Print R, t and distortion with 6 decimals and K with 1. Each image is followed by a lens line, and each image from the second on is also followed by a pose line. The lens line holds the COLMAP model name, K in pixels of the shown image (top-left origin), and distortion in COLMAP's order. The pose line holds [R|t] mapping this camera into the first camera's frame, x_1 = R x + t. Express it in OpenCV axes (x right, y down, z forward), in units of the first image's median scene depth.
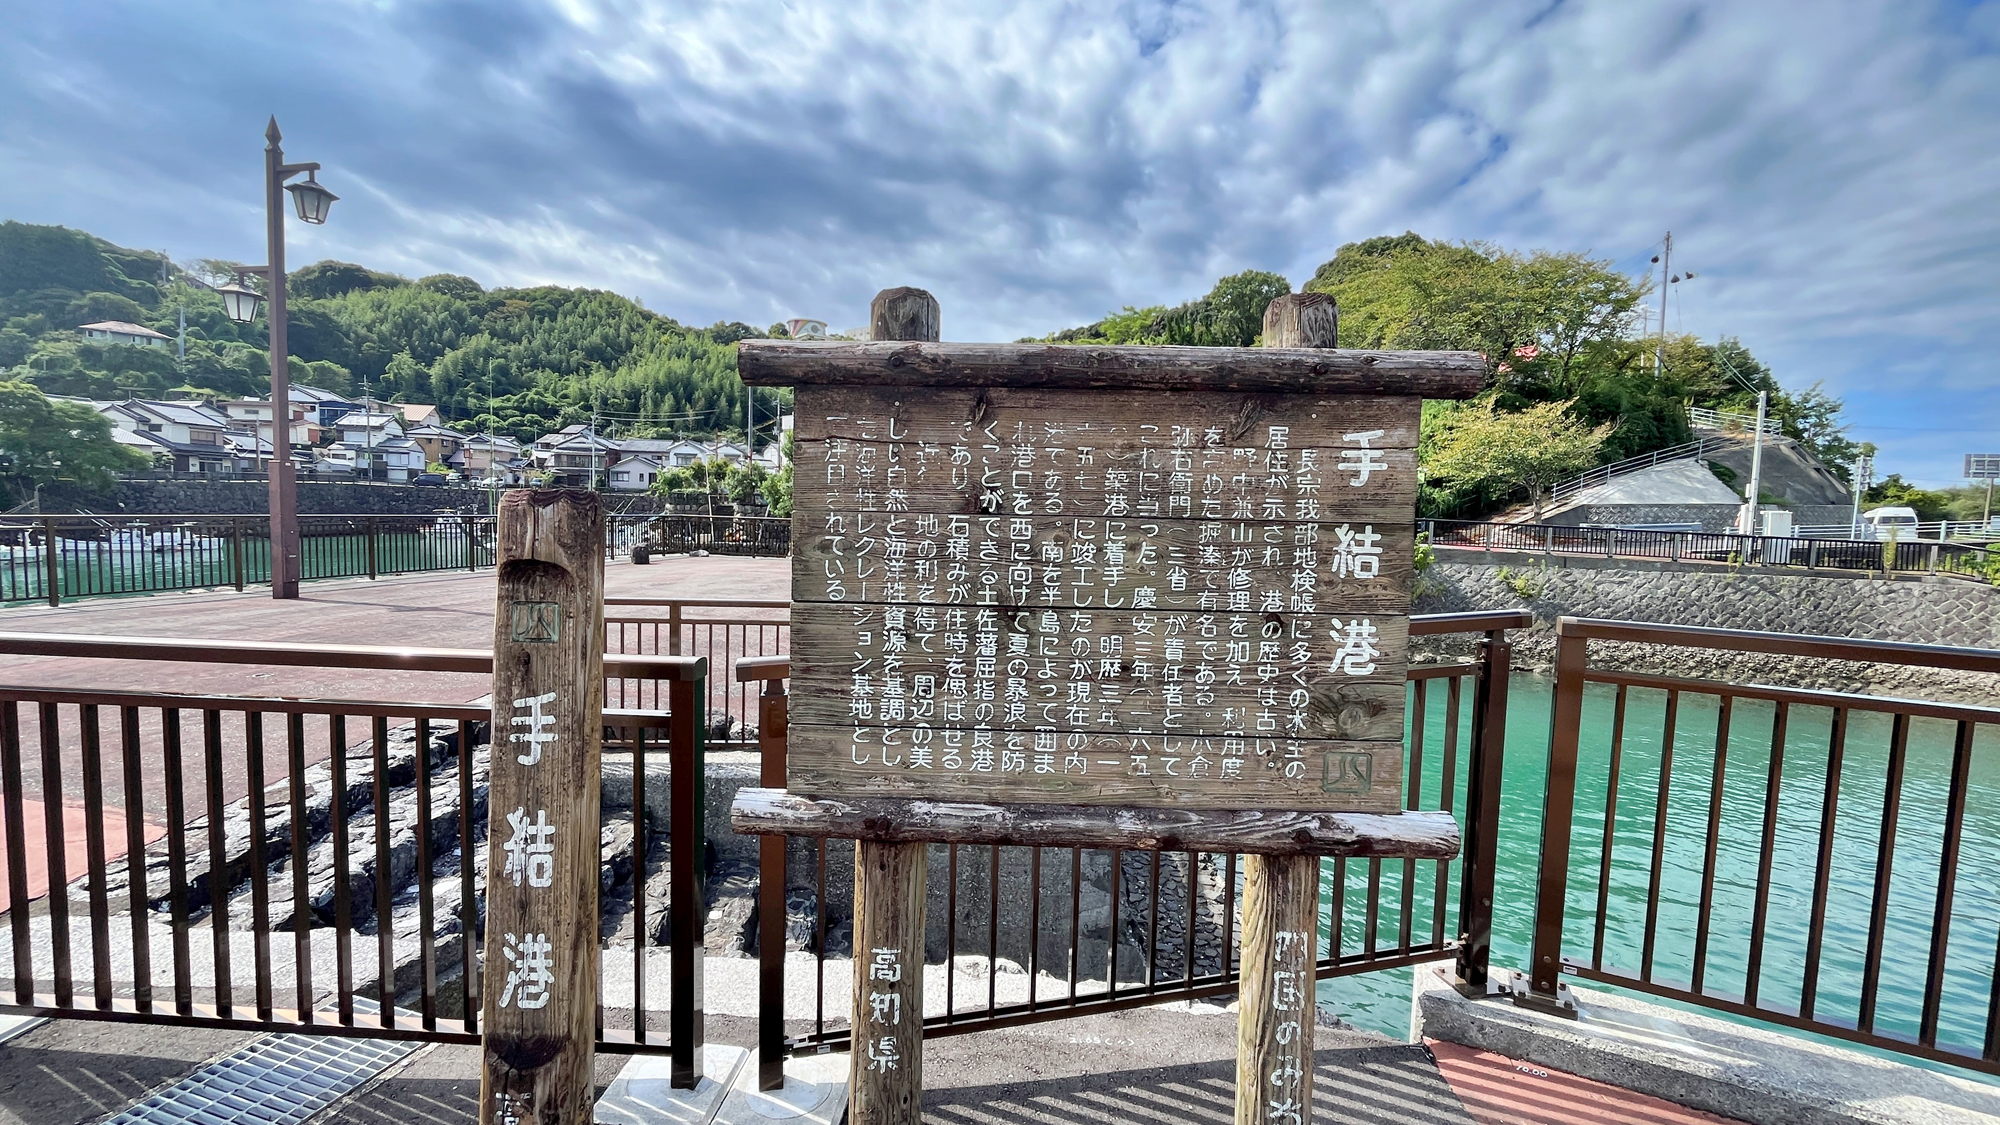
lens RADIAL K [[806.5, 0, 1000.0], [0, 806.5, 562.5], [0, 0, 1]] dist [-0.002733, -0.000249]
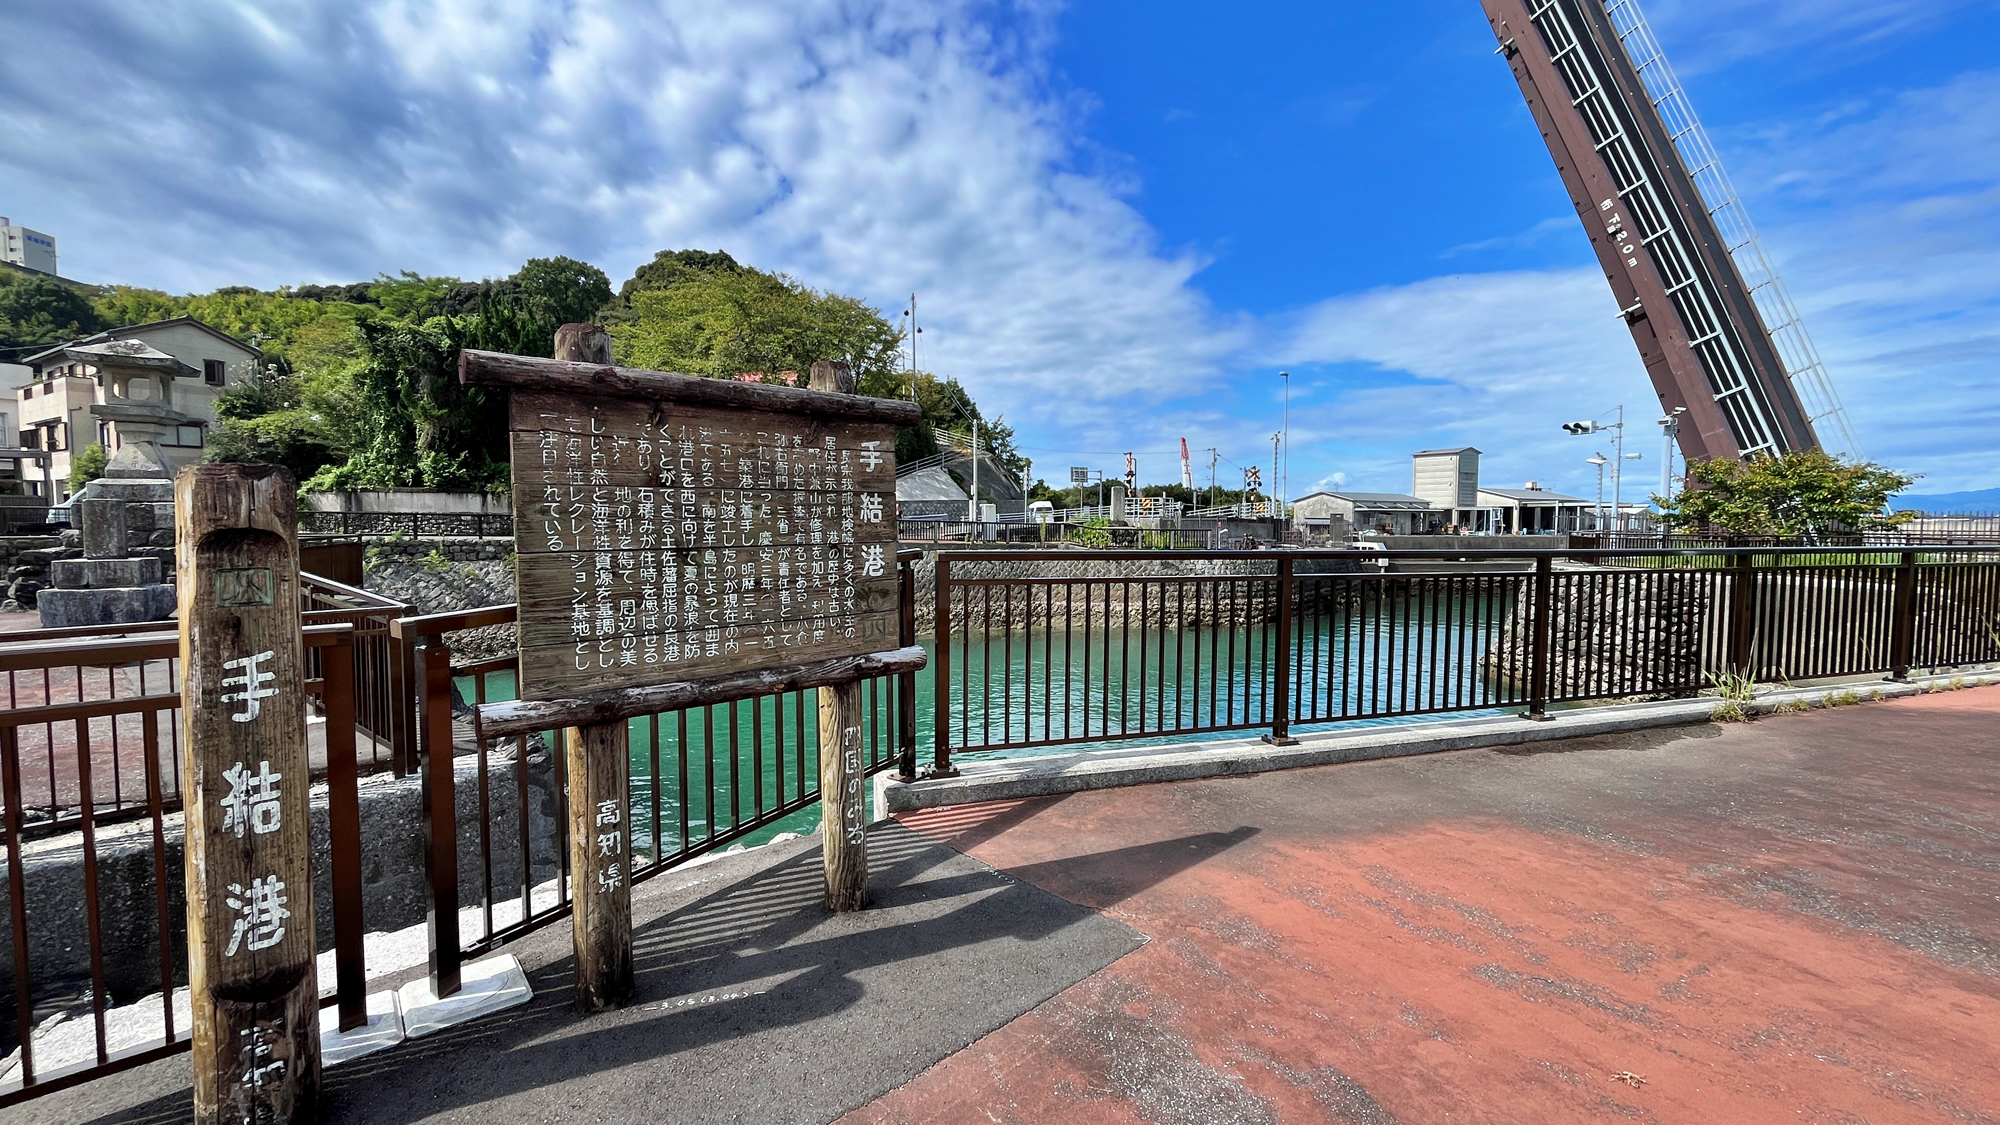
lens RADIAL K [[806.5, 0, 1000.0], [0, 806.5, 562.5], [0, 0, 1]] dist [-0.002733, -0.000249]
pose [[0.706048, -0.064349, 0.705234, -0.619007], [0.065775, 0.997517, 0.025168, 0.079938], [-0.705103, 0.028617, 0.708528, -0.470154]]
